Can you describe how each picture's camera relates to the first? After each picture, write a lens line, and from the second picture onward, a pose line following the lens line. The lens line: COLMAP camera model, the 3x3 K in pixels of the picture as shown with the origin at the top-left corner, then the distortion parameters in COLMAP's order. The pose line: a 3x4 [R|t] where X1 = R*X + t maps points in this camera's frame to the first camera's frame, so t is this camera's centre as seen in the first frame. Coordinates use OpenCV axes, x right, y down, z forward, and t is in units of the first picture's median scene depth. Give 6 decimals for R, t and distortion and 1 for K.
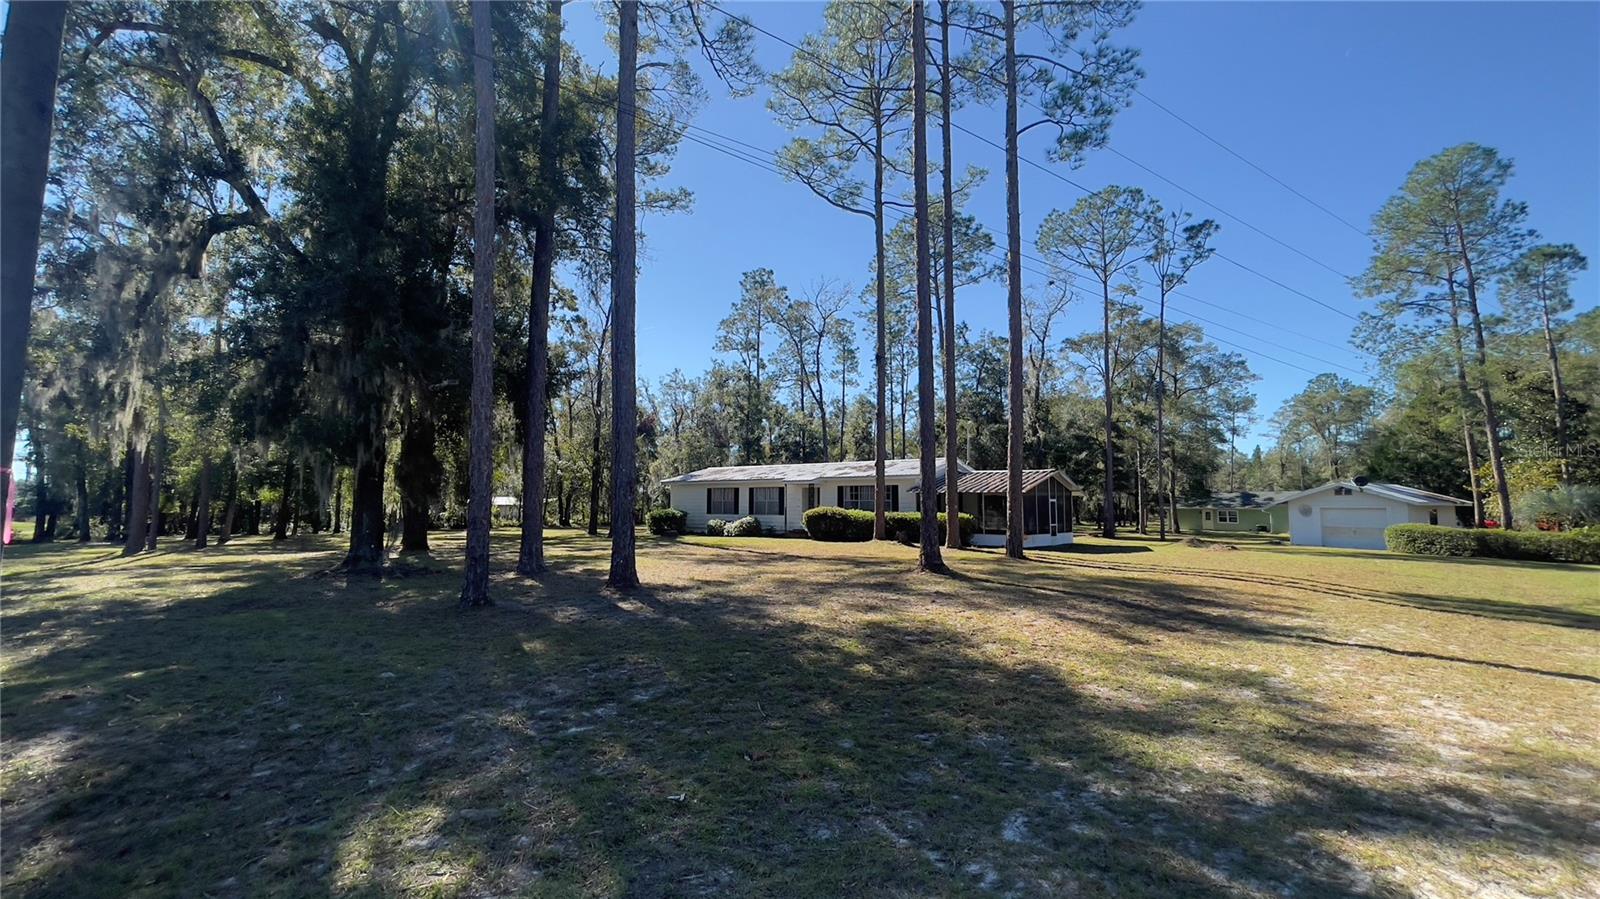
lens RADIAL K [[650.5, 0, 799.6], [0, 650.5, 448.6], [0, 0, 1]] dist [-0.011187, 0.002593]
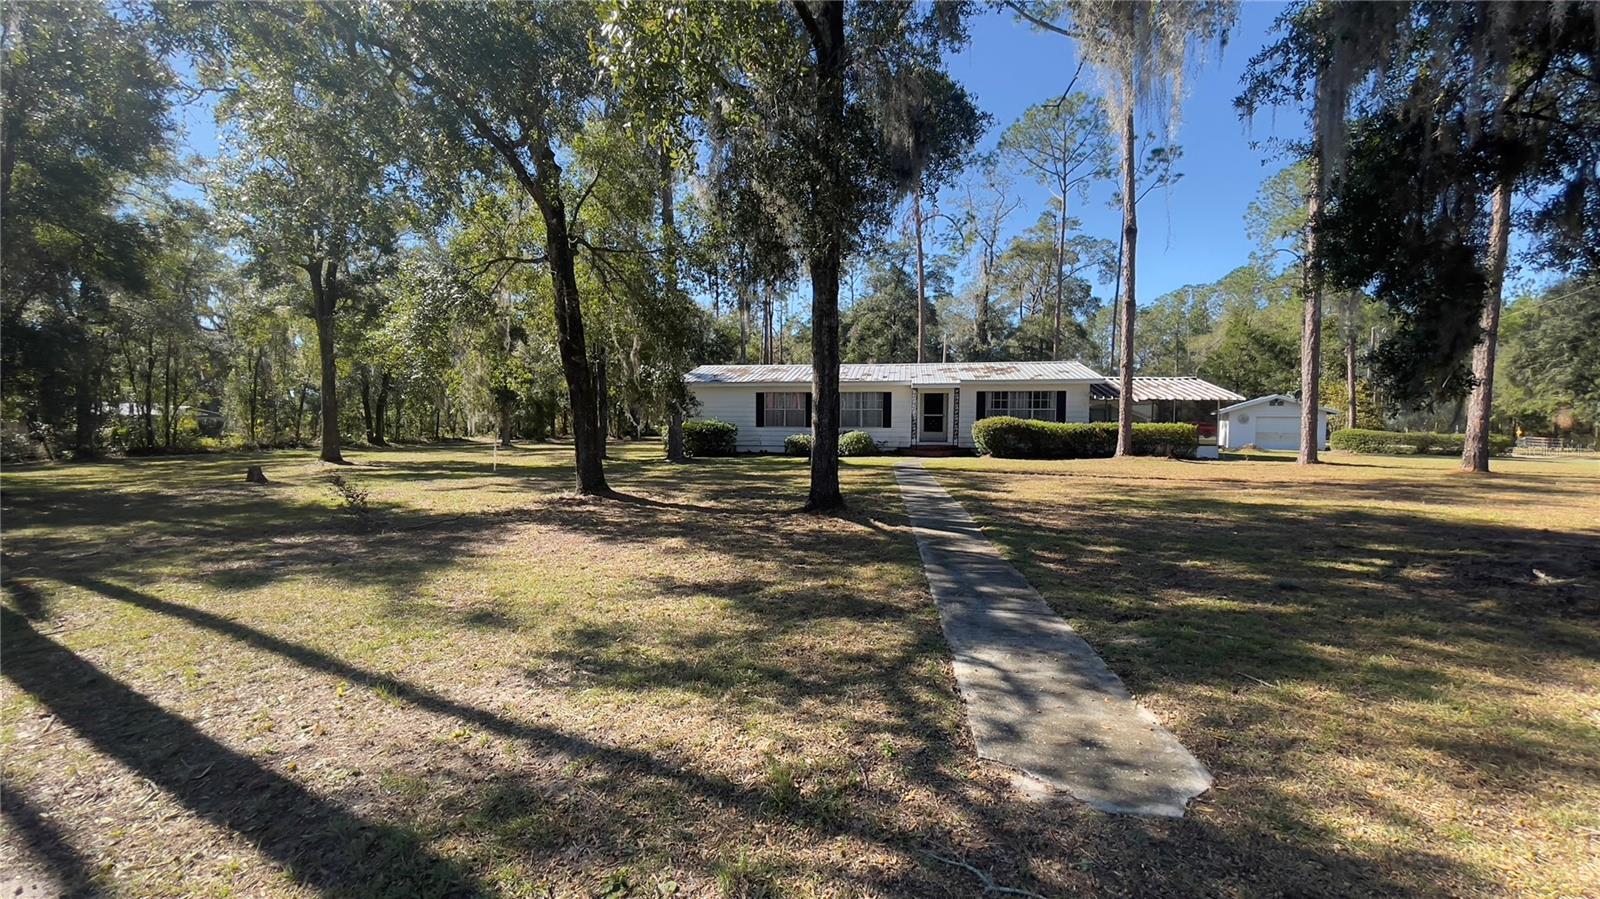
lens RADIAL K [[650.5, 0, 799.9], [0, 650.5, 449.9], [0, 0, 1]] dist [-0.011187, 0.002593]
pose [[0.890057, -0.026810, 0.455061, -0.489797], [-0.037282, 0.990643, 0.131284, 0.028697], [-0.454323, -0.133816, 0.880729, 0.339333]]
